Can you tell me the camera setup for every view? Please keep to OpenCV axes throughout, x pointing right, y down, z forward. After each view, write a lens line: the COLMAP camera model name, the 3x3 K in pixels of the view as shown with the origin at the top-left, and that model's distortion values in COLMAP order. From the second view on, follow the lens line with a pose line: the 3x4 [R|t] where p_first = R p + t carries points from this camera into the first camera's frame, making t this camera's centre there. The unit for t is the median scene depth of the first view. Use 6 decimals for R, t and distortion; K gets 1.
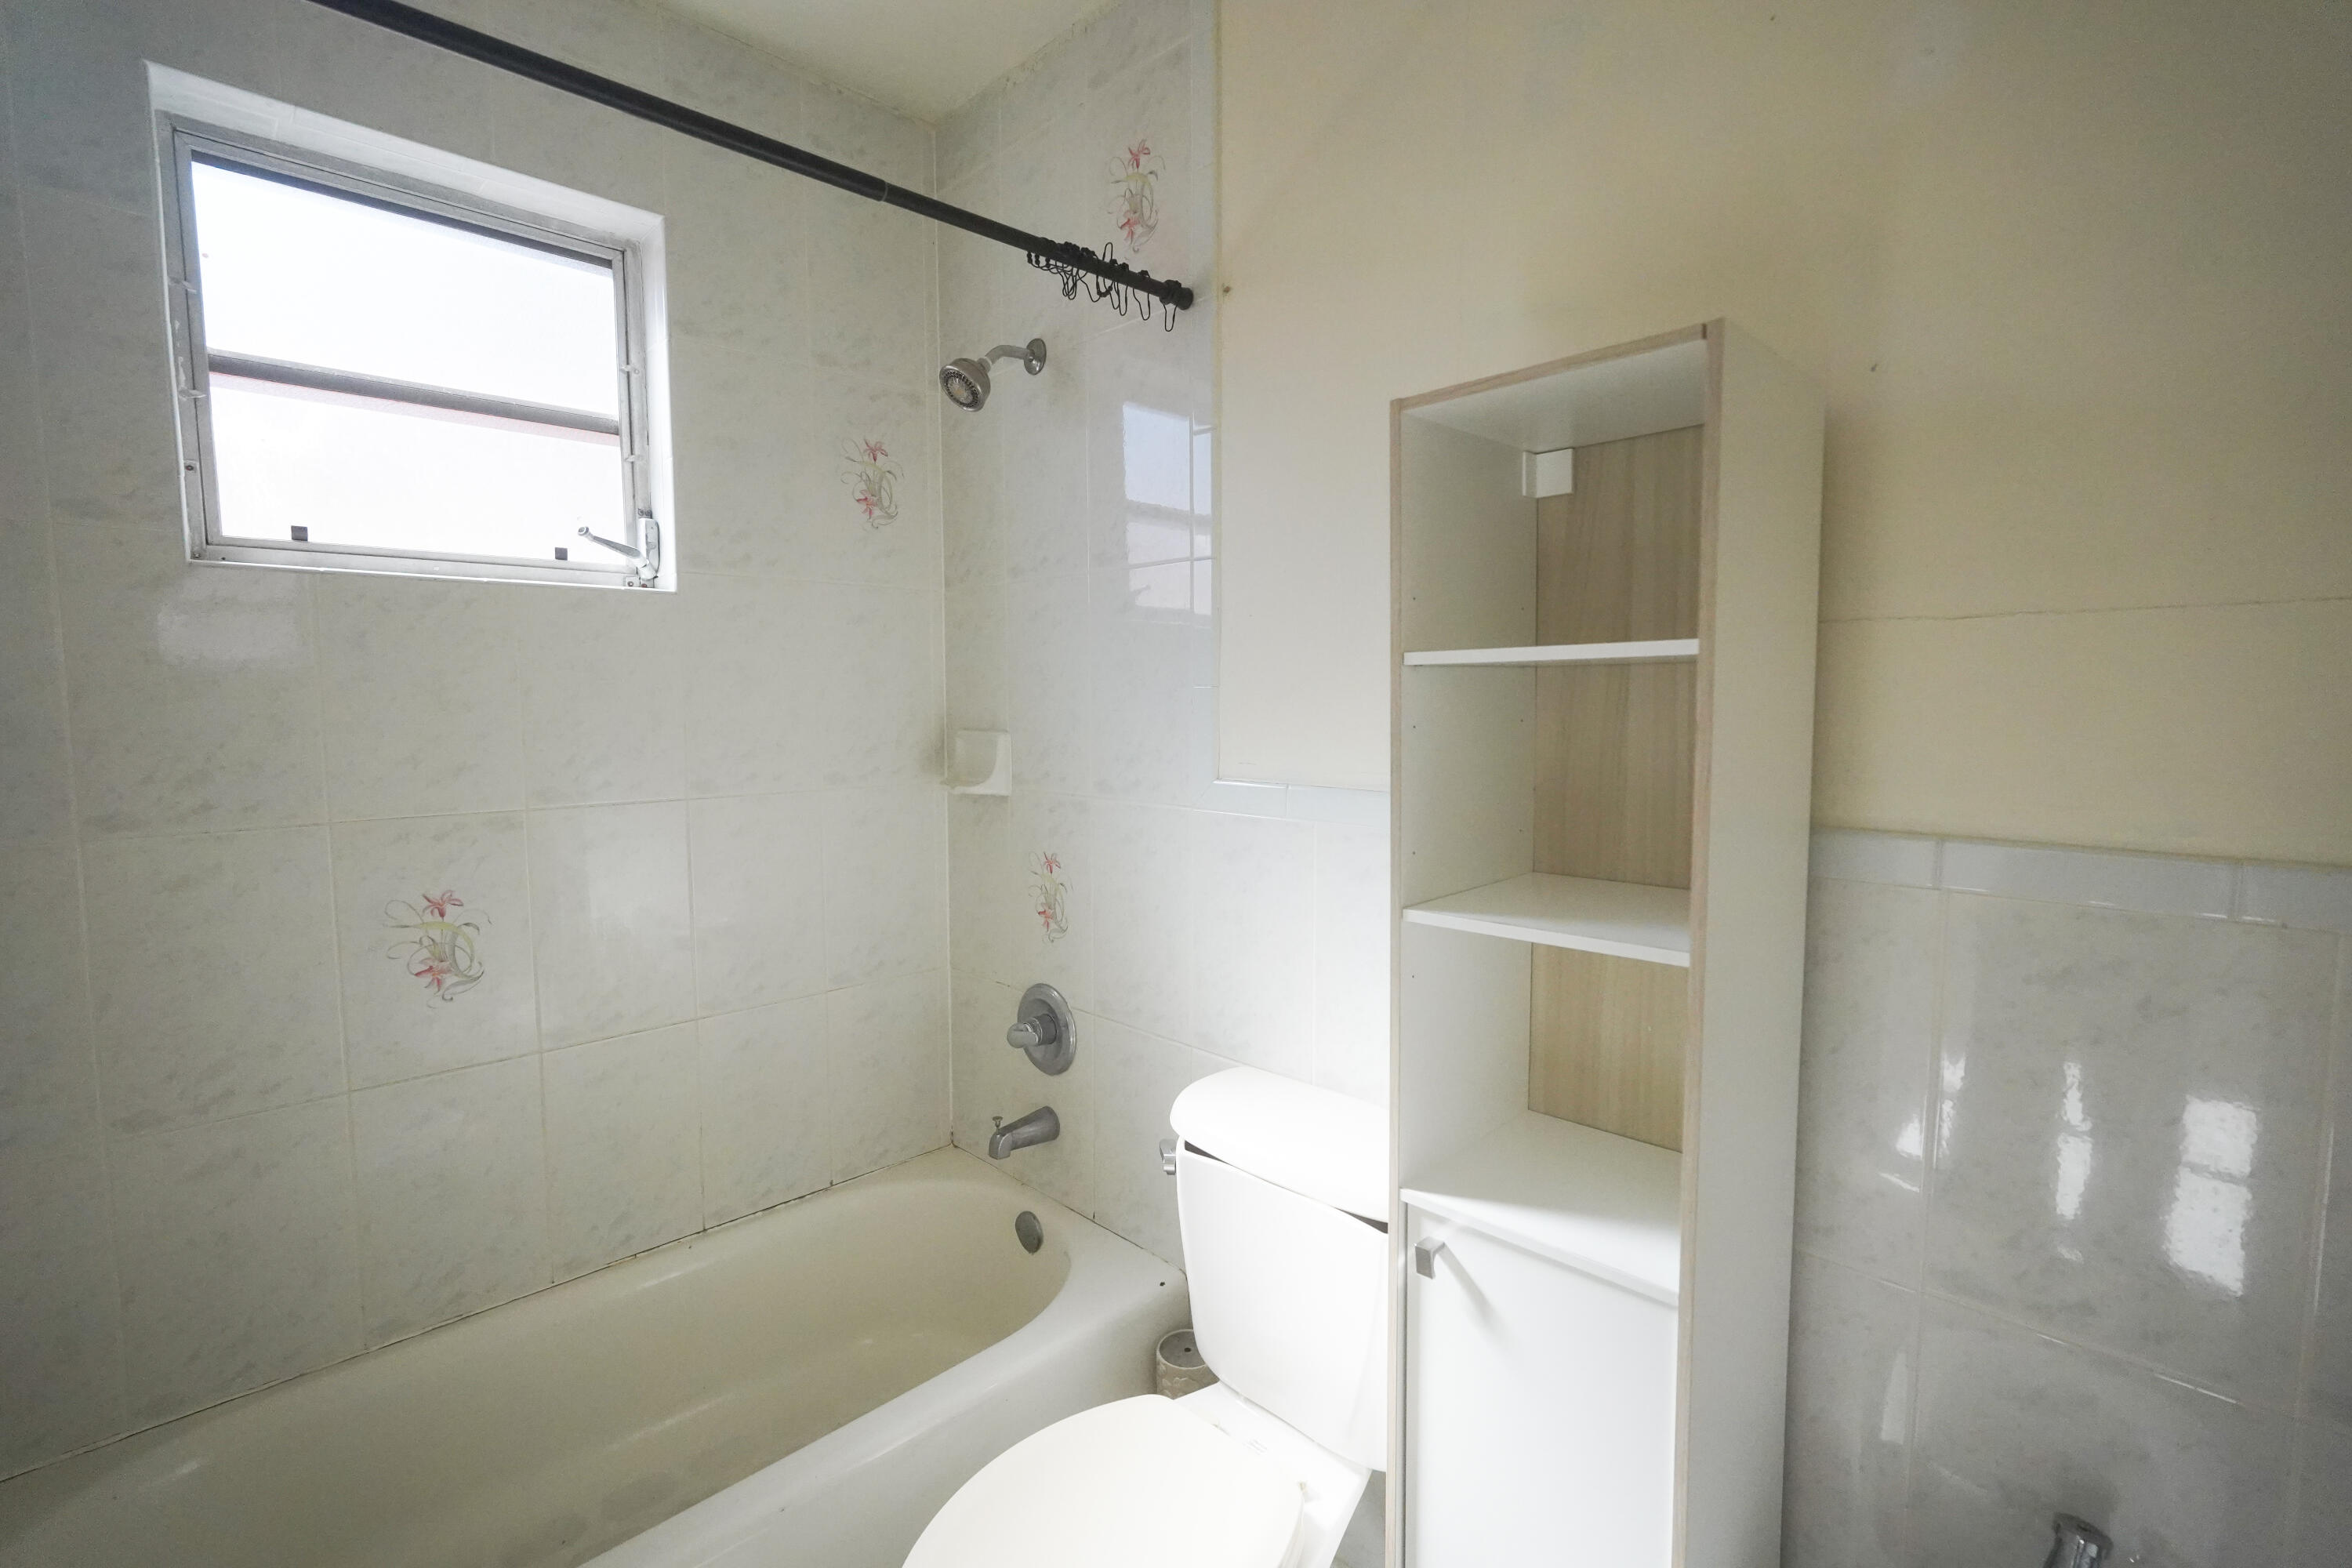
lens RADIAL K [[1049.1, 0, 1165.0], [0, 1049.1, 779.9], [0, 0, 1]] dist [-0.011672, 0.005759]
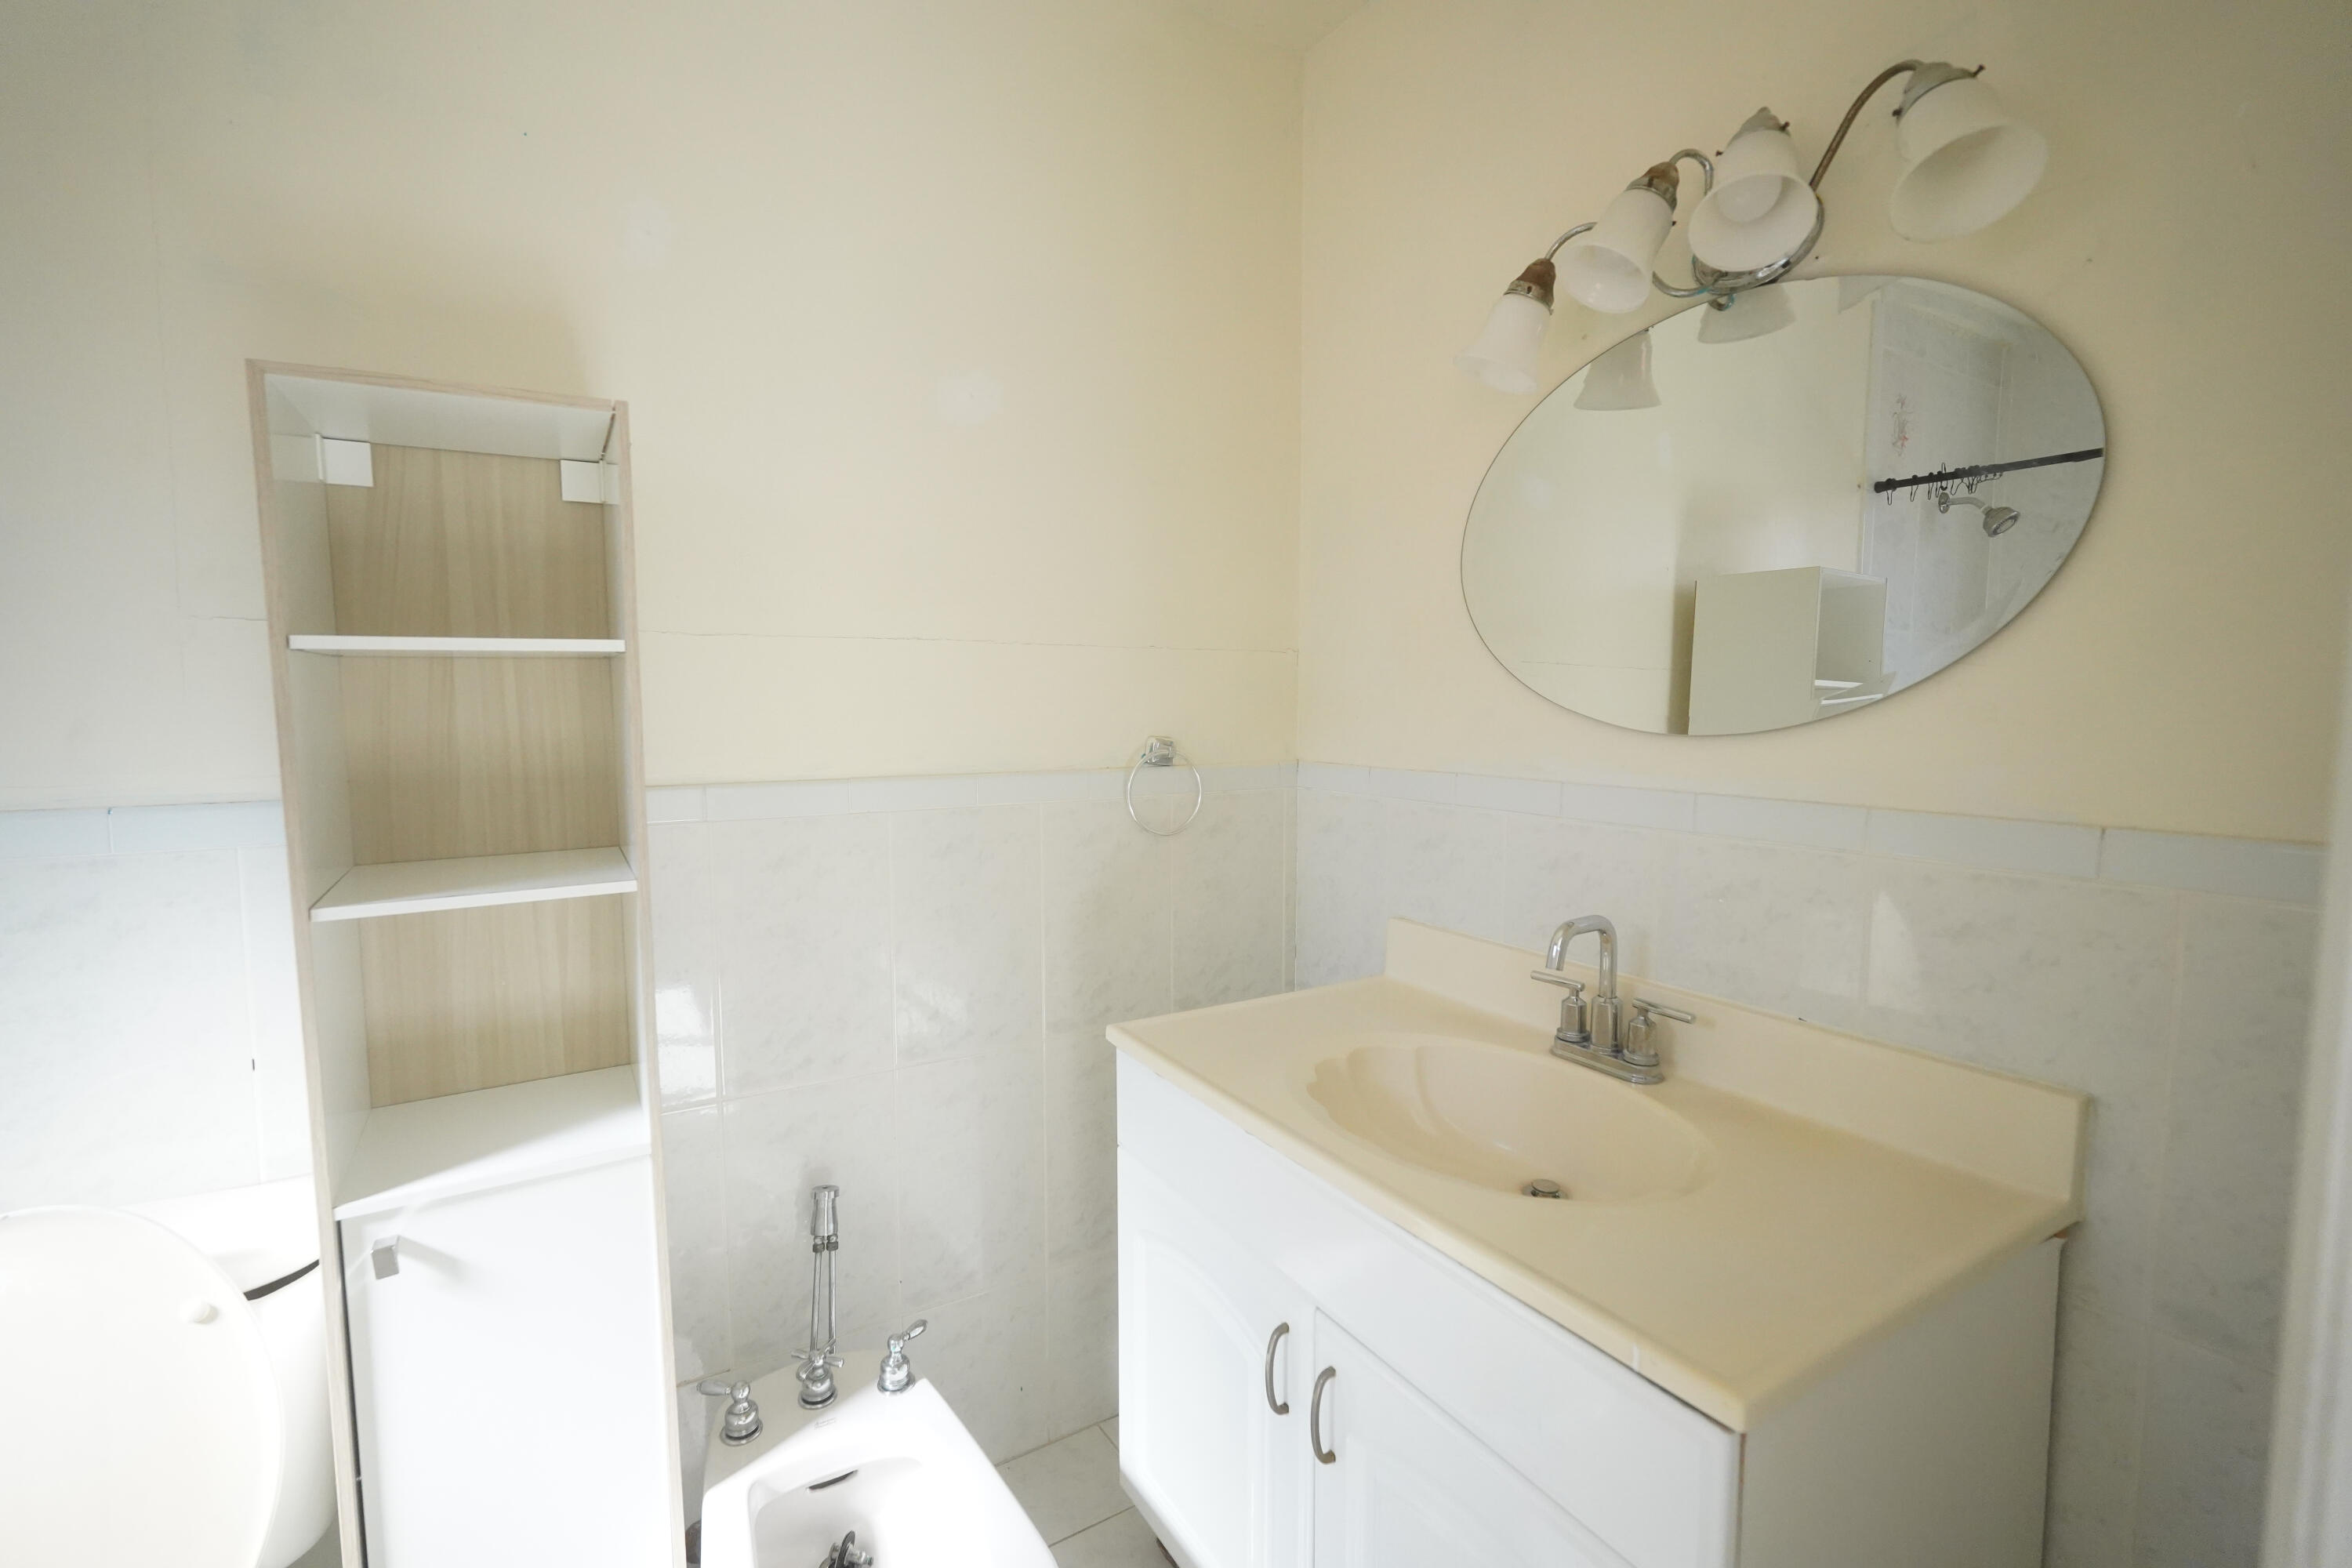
lens RADIAL K [[1049.1, 0, 1180.0], [0, 1049.1, 782.4], [0, 0, 1]] dist [-0.011672, 0.005759]
pose [[0.216355, -0.073571, 0.973539, -0.309142], [0.081740, 0.995021, 0.057029, 0.012712], [-0.972887, 0.067239, 0.221291, 0.019911]]
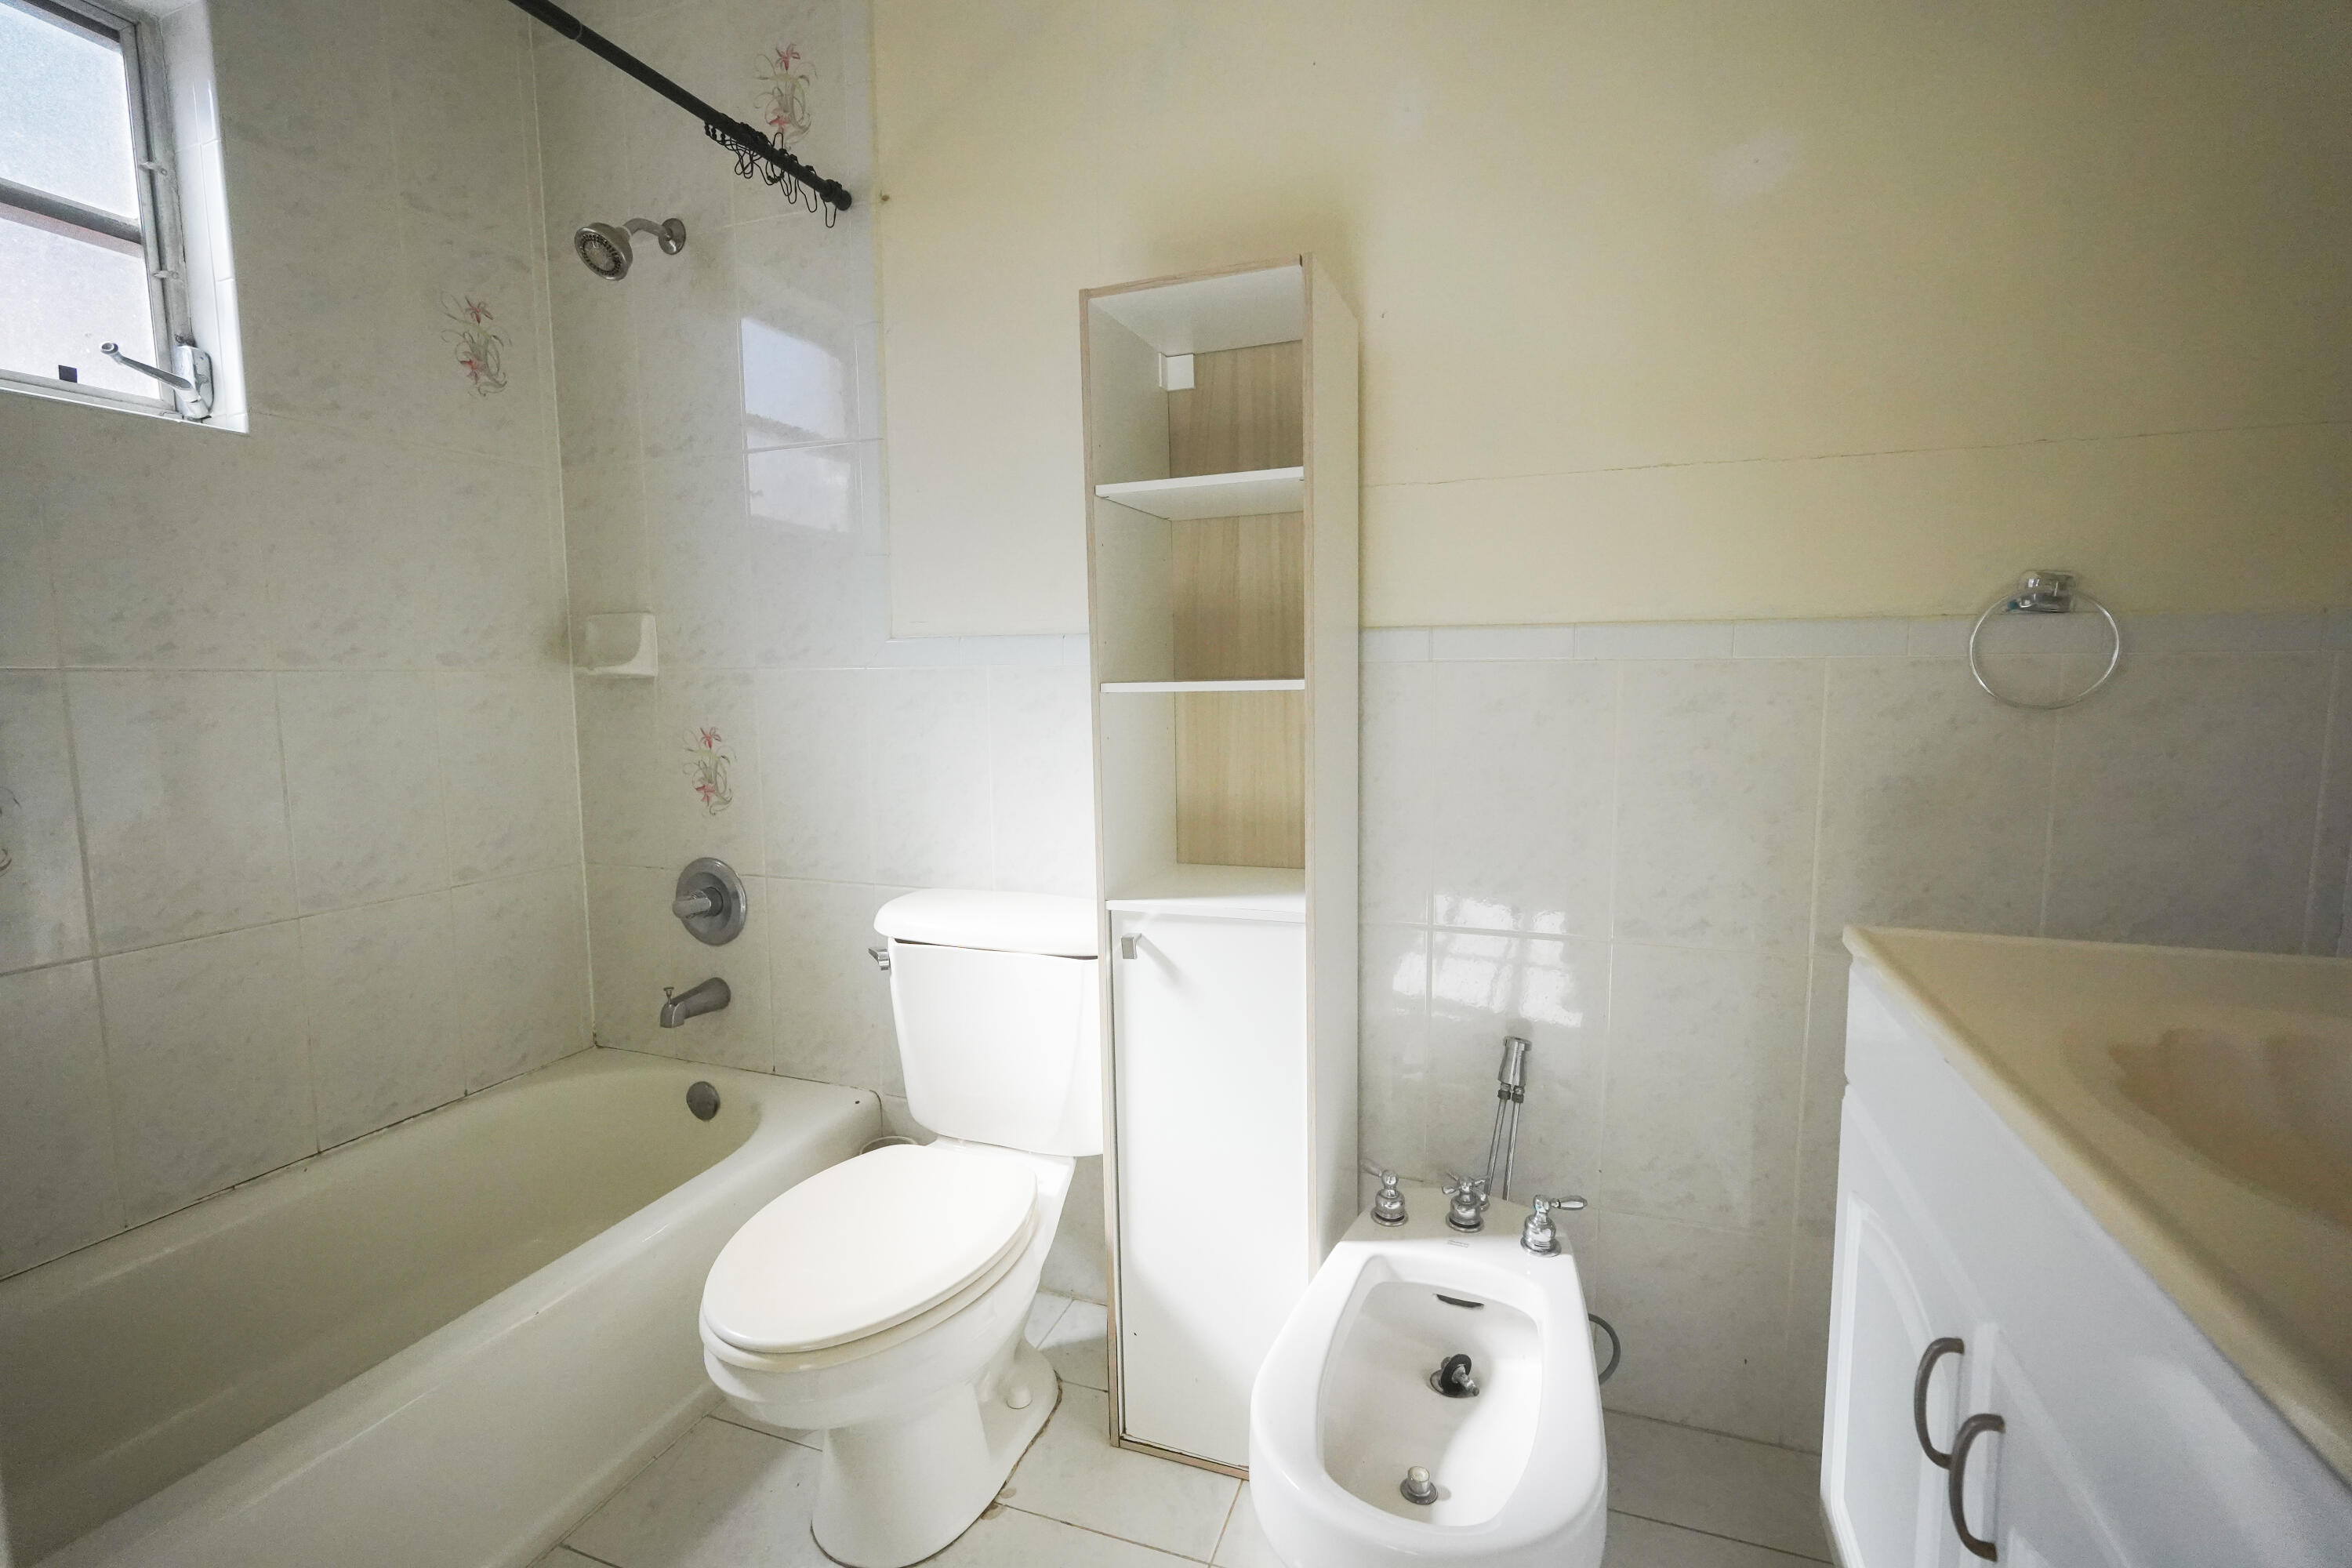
lens RADIAL K [[1049.1, 0, 1167.1], [0, 1049.1, 783.7], [0, 0, 1]] dist [-0.011672, 0.005759]
pose [[0.905308, -0.048278, 0.422003, -0.159399], [0.041223, 0.998816, 0.025831, 0.134033], [-0.422751, -0.005989, 0.906226, -0.139124]]
